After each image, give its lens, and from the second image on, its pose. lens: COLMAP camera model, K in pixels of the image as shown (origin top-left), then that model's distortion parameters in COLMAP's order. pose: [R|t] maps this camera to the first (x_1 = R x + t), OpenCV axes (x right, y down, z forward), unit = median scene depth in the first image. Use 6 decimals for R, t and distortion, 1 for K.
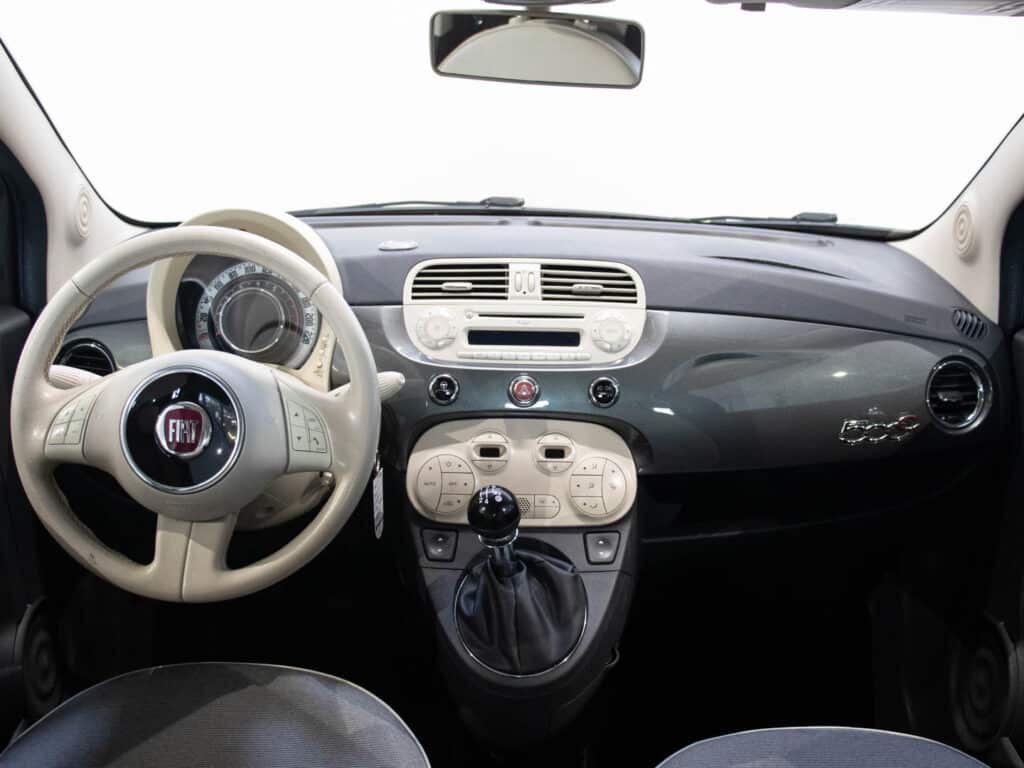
lens RADIAL K [[1034.0, 0, 512.0], [0, 1034.0, 384.0], [0, 0, 1]] dist [-0.180056, 0.195521]
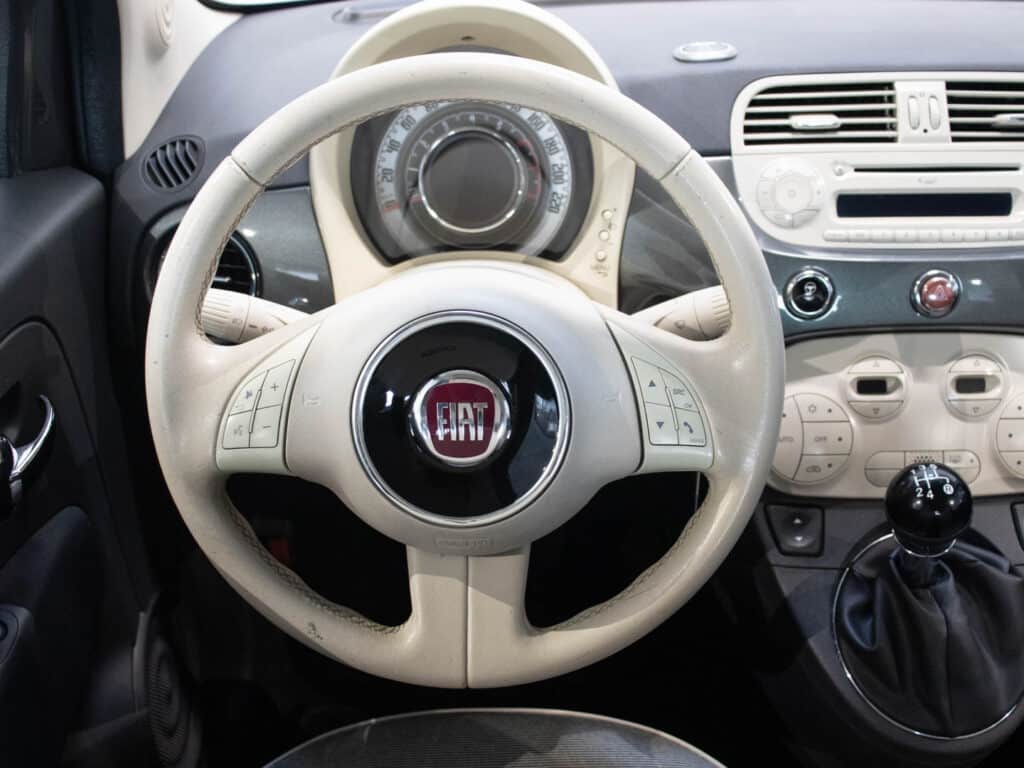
lens RADIAL K [[1167.6, 0, 512.0], [0, 1167.6, 384.0], [0, 0, 1]] dist [-0.070624, 0.023428]
pose [[0.999502, -0.030535, -0.007953, -0.242119], [0.031532, 0.976012, 0.215421, -0.099395], [0.001184, -0.215565, 0.976489, 0.292654]]
